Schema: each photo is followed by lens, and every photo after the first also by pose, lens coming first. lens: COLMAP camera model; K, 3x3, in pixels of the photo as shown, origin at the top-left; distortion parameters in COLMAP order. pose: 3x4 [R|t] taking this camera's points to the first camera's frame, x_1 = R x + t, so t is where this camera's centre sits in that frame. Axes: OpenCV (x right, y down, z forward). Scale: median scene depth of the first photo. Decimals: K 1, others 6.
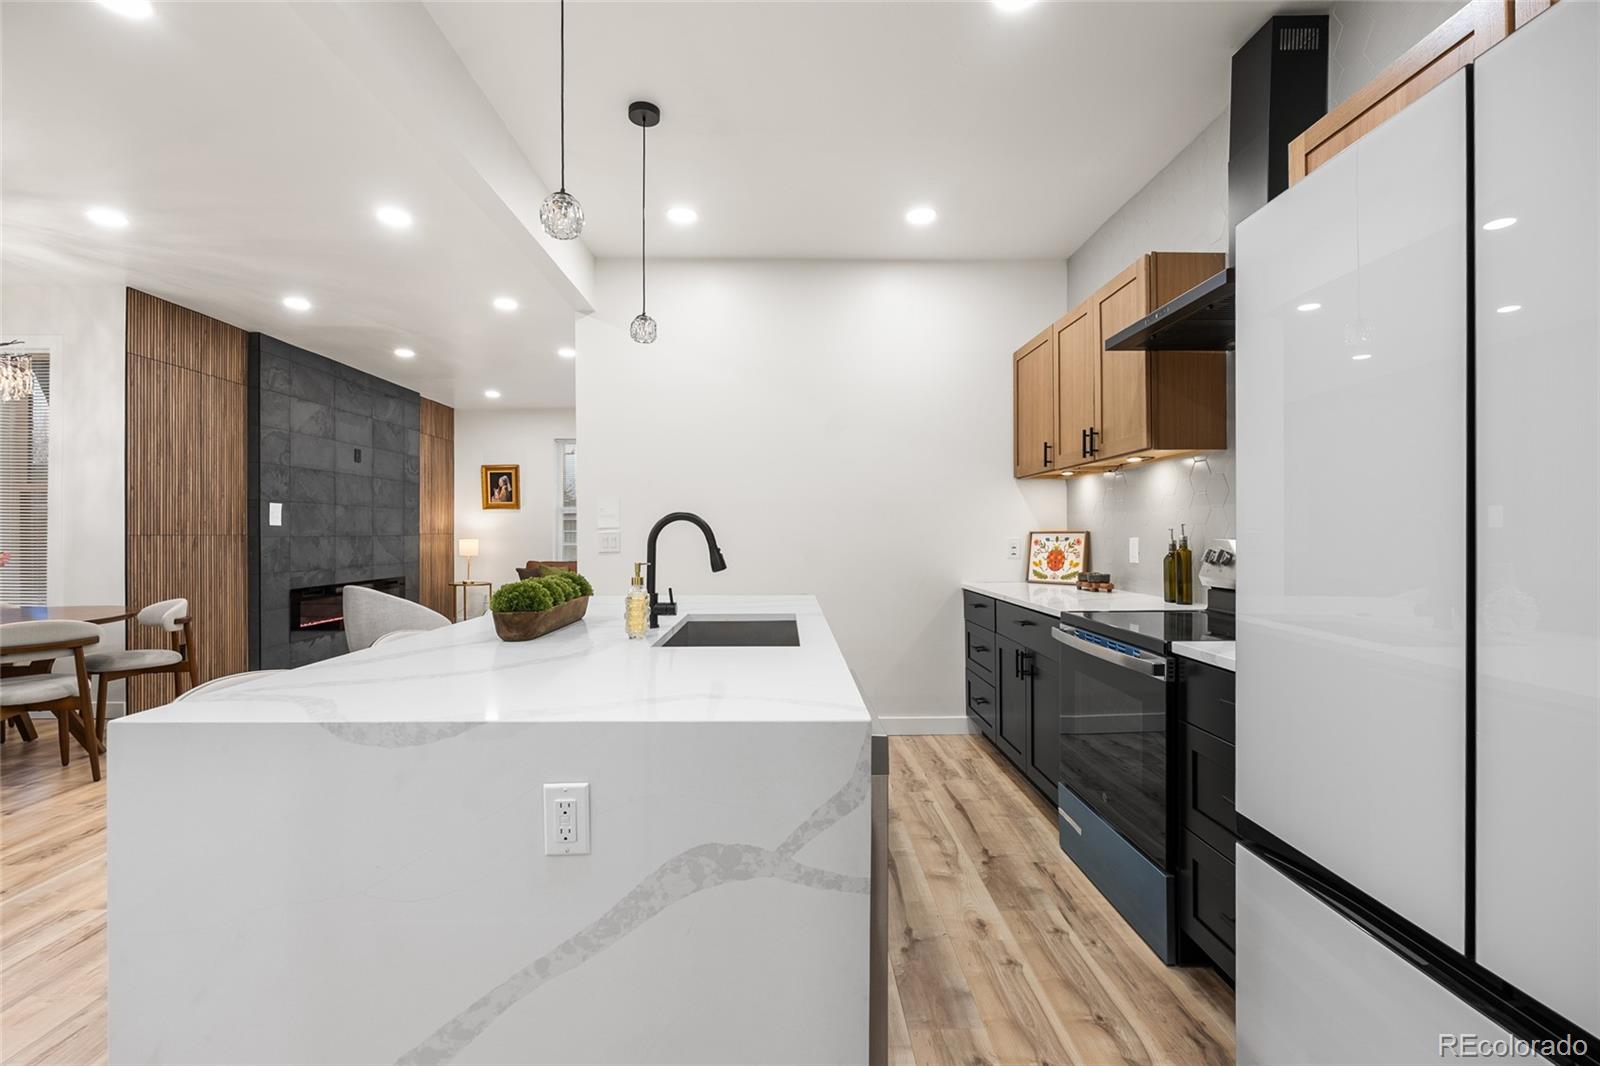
lens RADIAL K [[713.7, 0, 793.6], [0, 713.7, 528.5], [0, 0, 1]] dist [-0.002865, -0.000680]
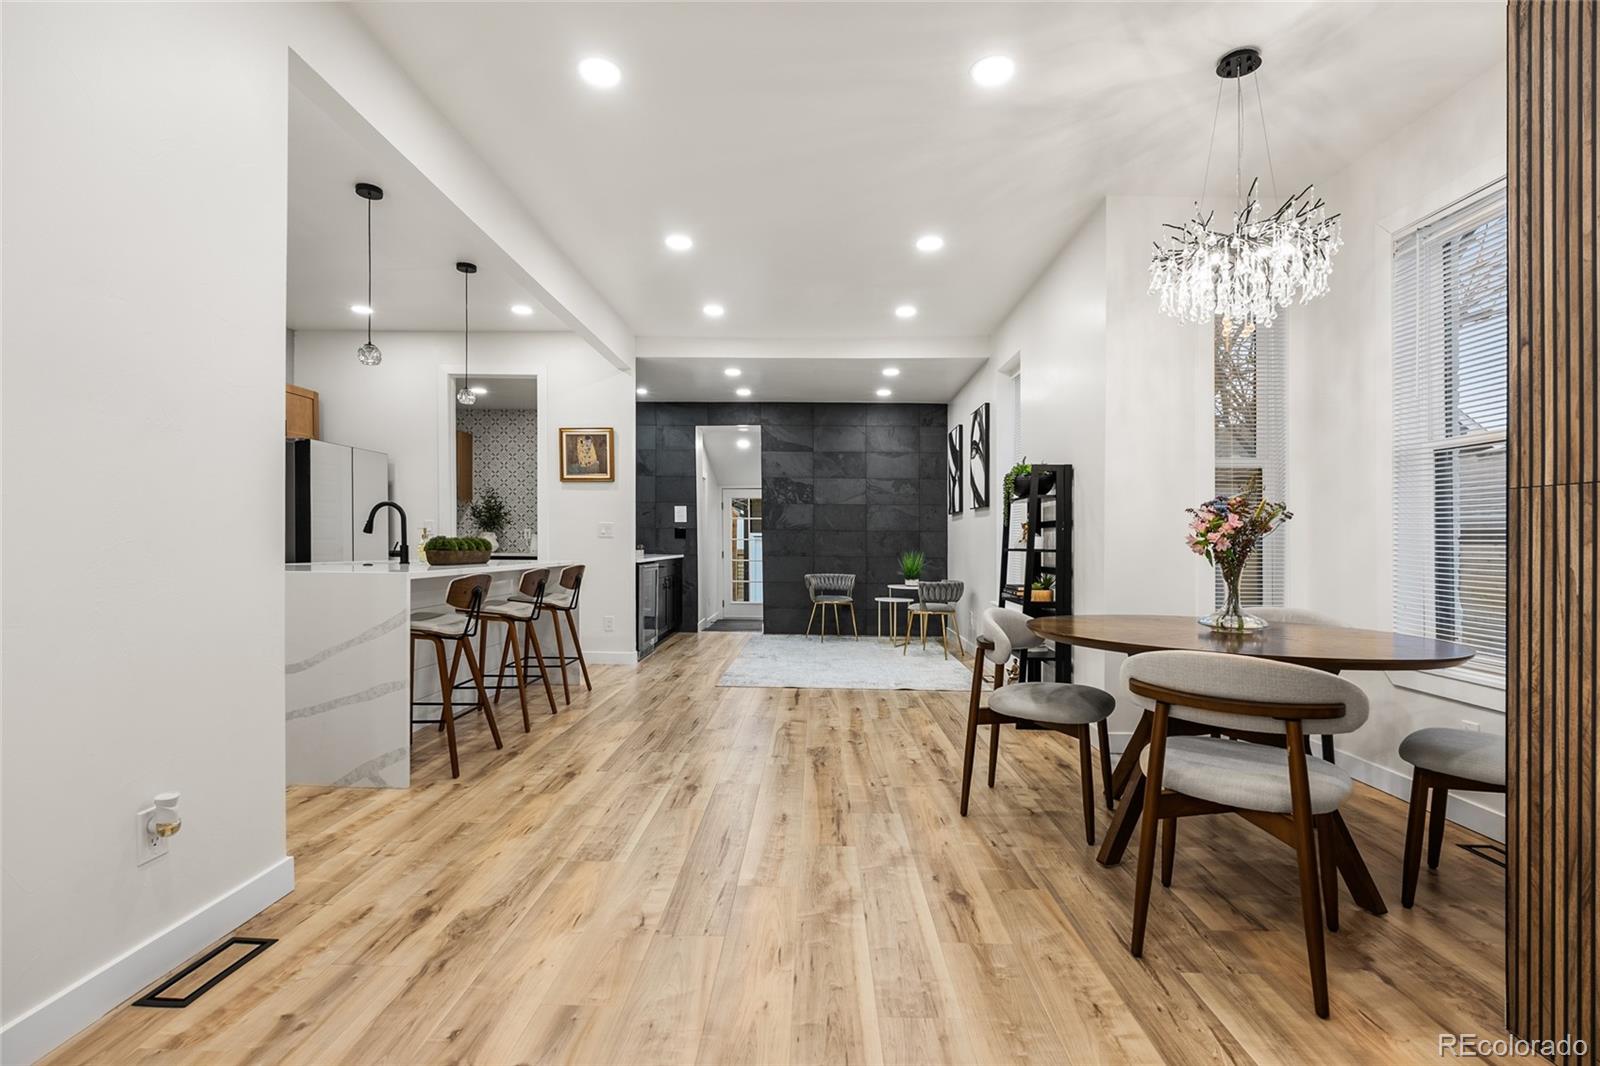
lens RADIAL K [[713.7, 0, 796.8], [0, 713.7, 534.5], [0, 0, 1]] dist [-0.002865, -0.000680]
pose [[-0.999256, -0.007537, 0.037811, -0.564324], [-0.008246, 0.999792, -0.018634, 0.040574], [-0.037663, -0.018932, -0.999111, 1.243716]]
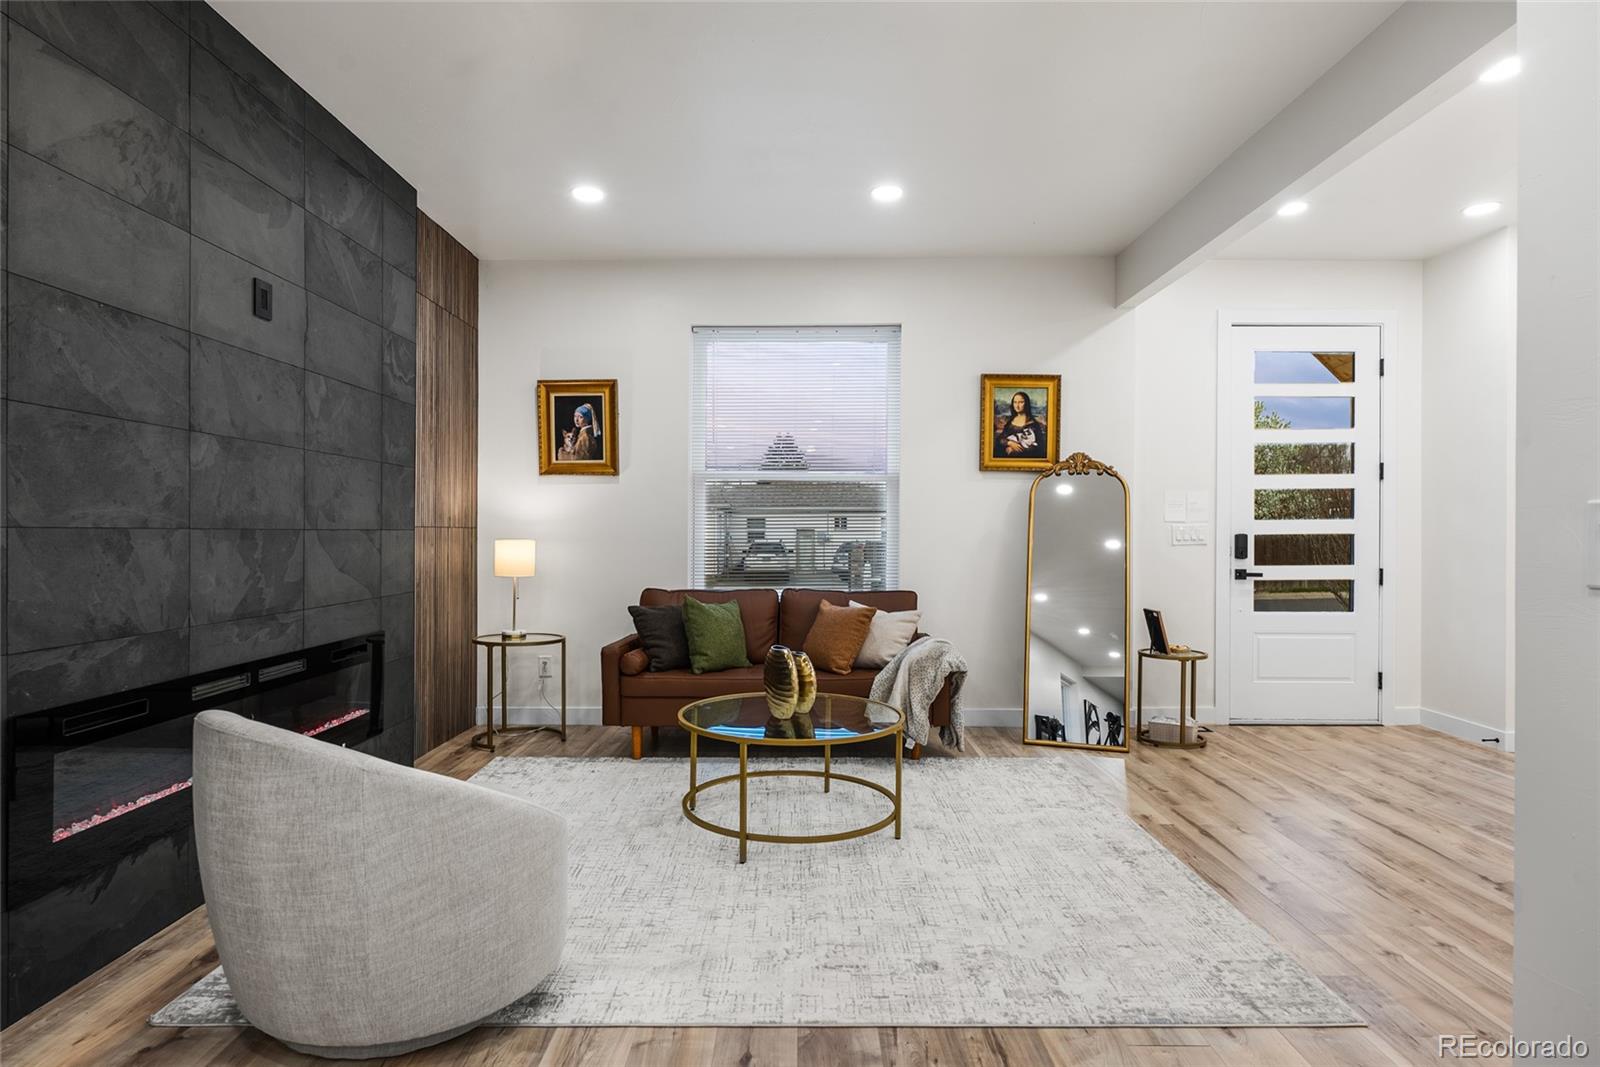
lens RADIAL K [[861.5, 0, 804.0], [0, 861.5, 532.6], [0, 0, 1]] dist [-0.000744, -0.004542]
pose [[0.999956, 0.005705, -0.007488, -0.476147], [-0.005672, 0.999974, 0.004378, 0.012702], [0.007512, -0.004336, 0.999962, 0.806642]]
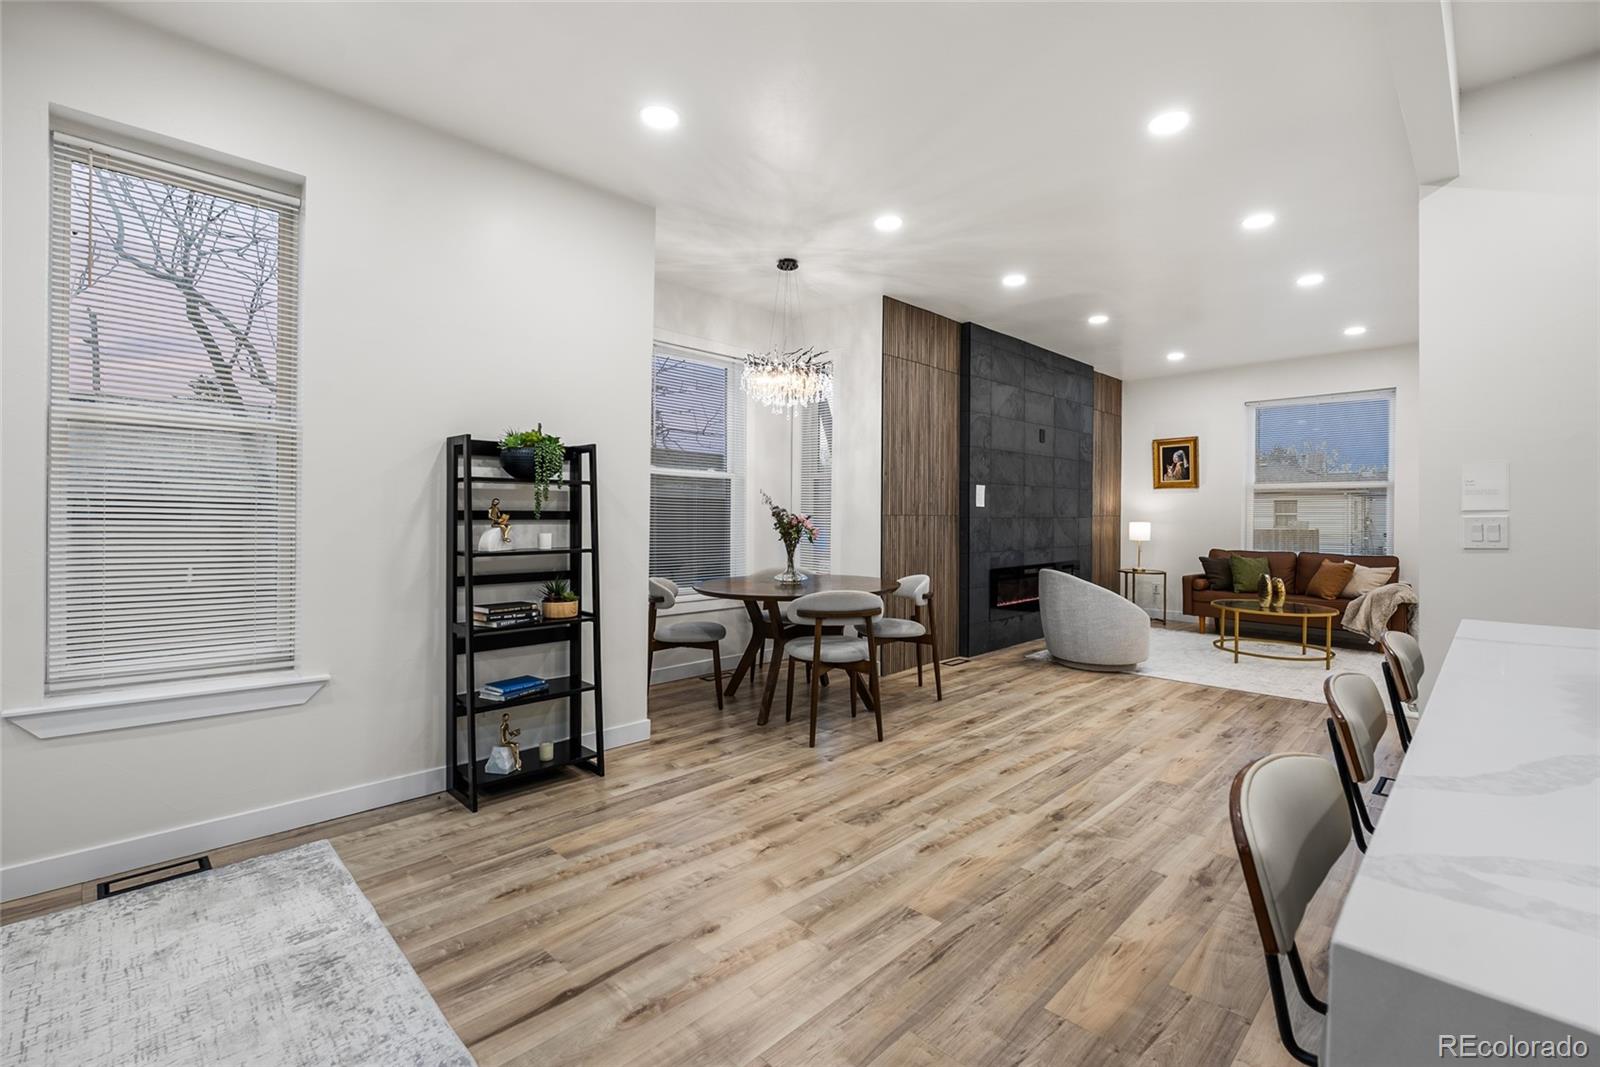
lens RADIAL K [[713.7, 0, 807.1], [0, 713.7, 520.0], [0, 0, 1]] dist [-0.002865, -0.000680]
pose [[0.706090, 0.013857, -0.707986, -0.197357], [-0.004315, 0.999874, 0.015267, 0.000364], [0.708109, -0.007725, 0.706061, 0.101522]]
